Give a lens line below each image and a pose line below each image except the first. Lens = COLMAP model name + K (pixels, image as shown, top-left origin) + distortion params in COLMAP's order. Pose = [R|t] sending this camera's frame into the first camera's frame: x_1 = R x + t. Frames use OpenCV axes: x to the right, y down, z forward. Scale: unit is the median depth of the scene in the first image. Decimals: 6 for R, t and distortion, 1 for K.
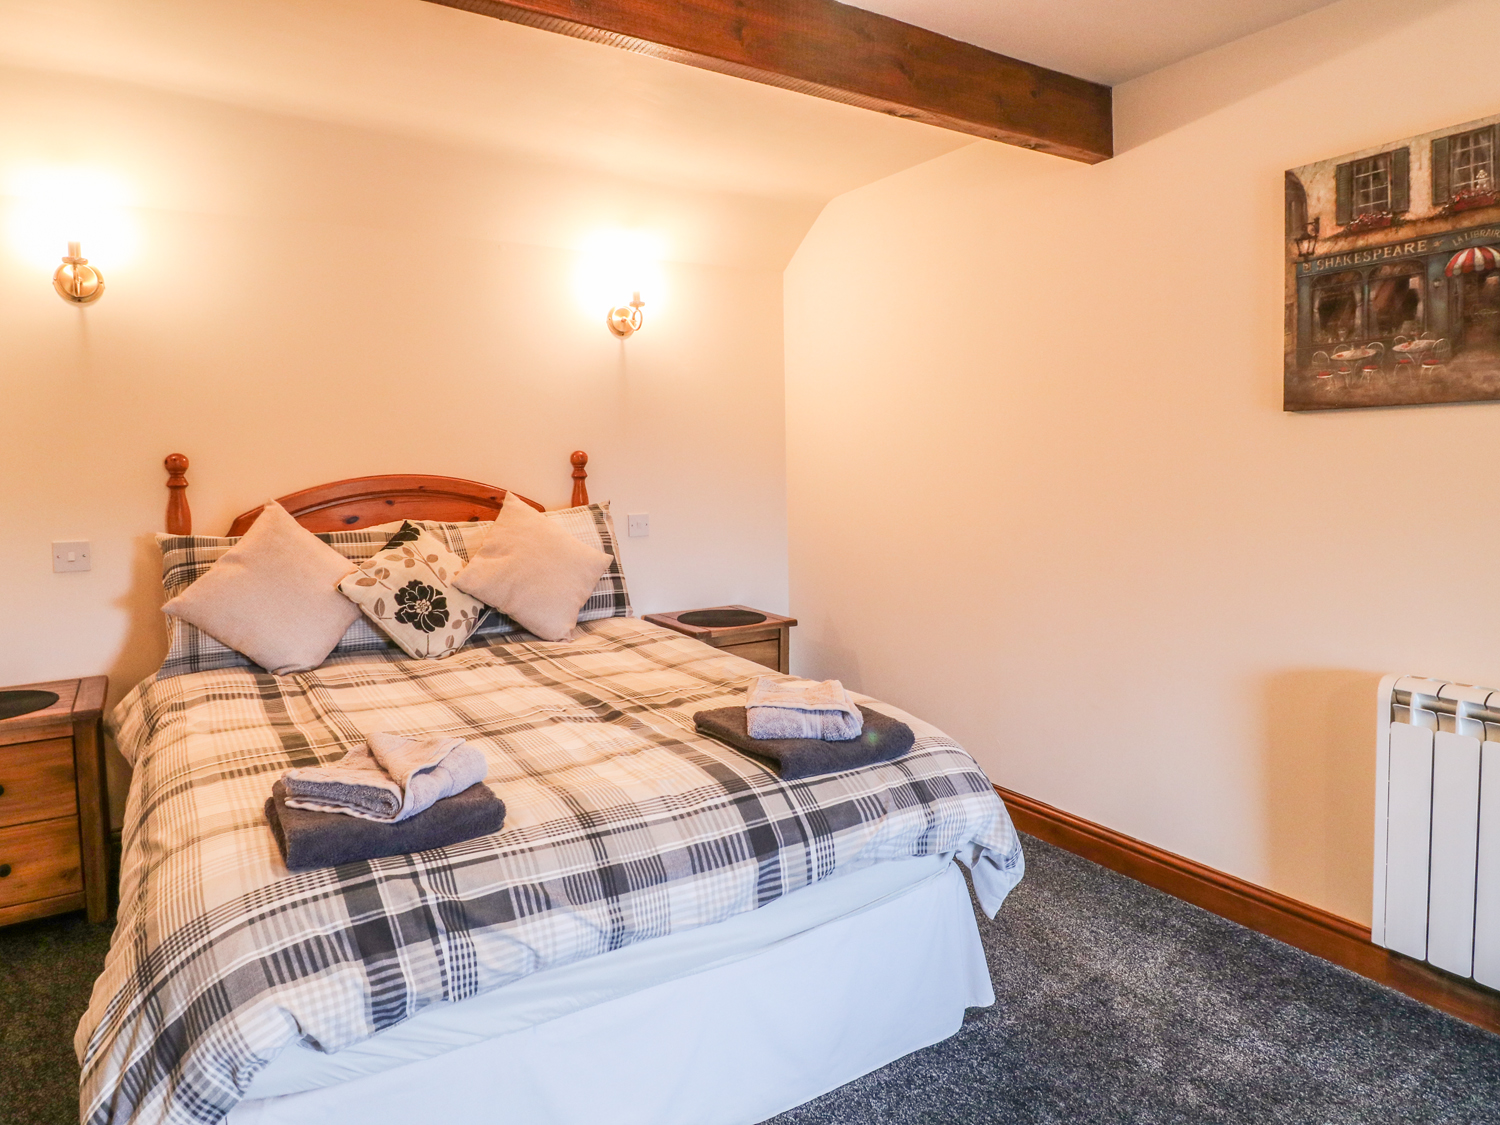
lens RADIAL K [[939.9, 0, 750.7], [0, 939.9, 521.2], [0, 0, 1]] dist [0.004052, -0.014778]
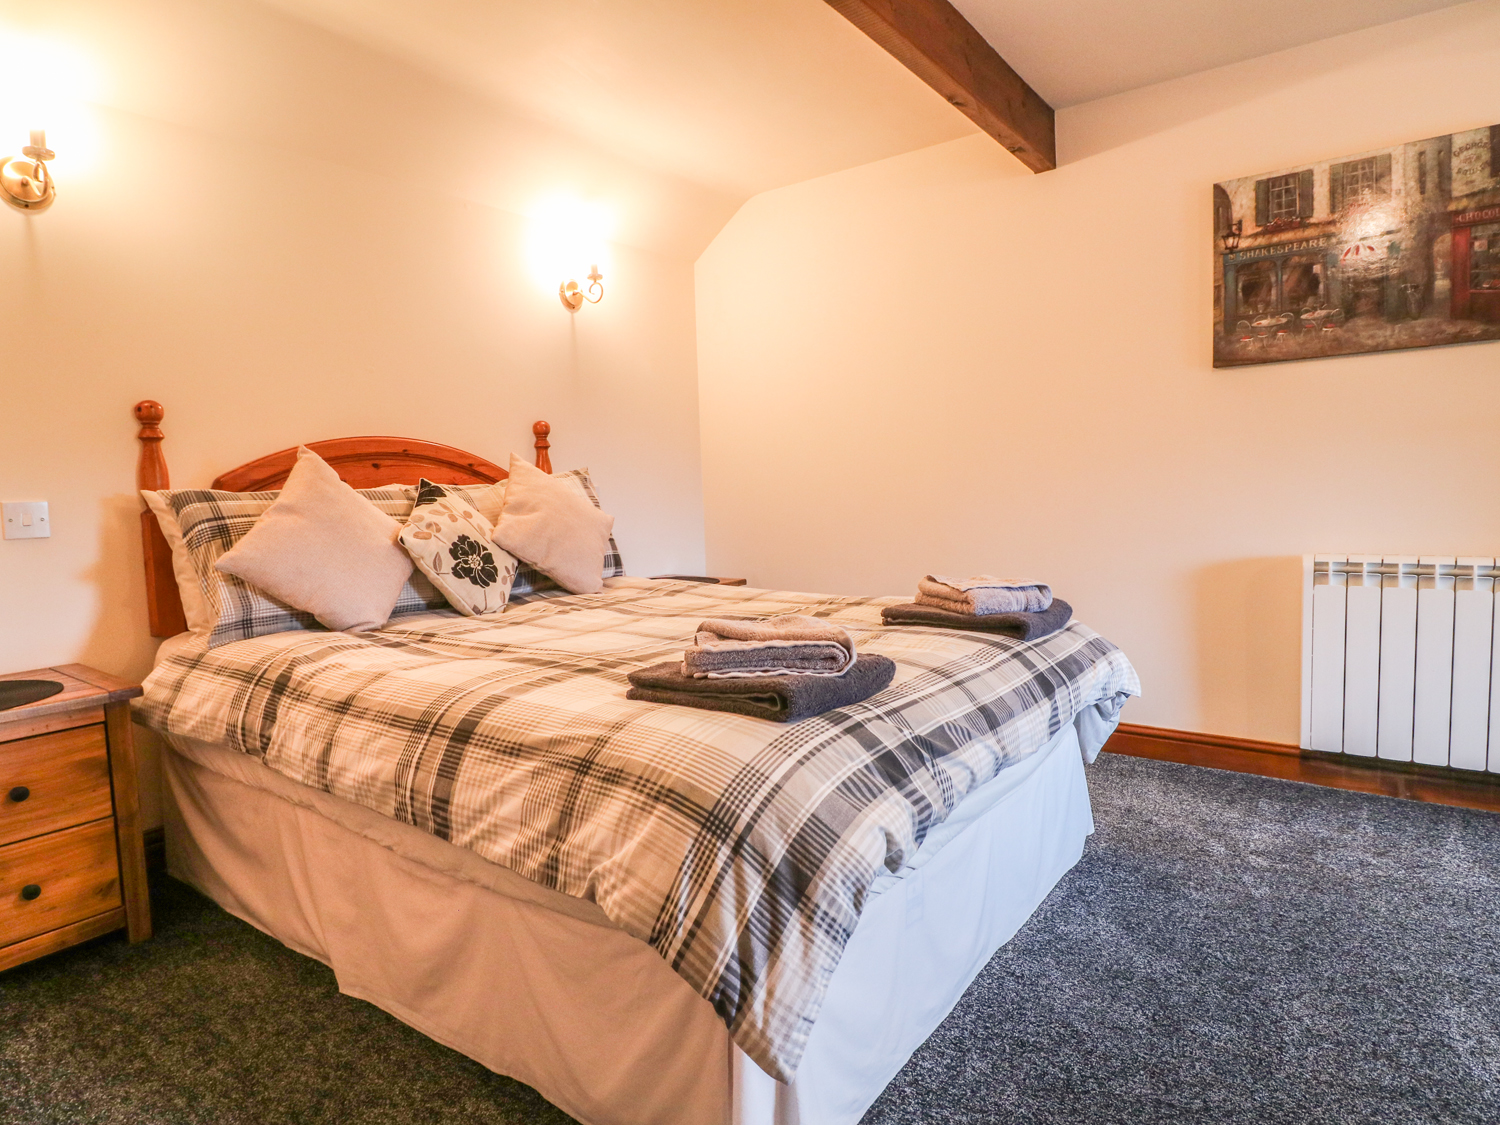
lens RADIAL K [[872.0, 0, 750.0], [0, 872.0, 562.5], [0, 0, 1]] dist [0.001322, -0.011442]
pose [[0.933495, -0.047531, 0.355427, -0.517047], [0.043029, 0.998862, 0.020564, 0.109712], [-0.355999, -0.003902, 0.934478, 0.086437]]
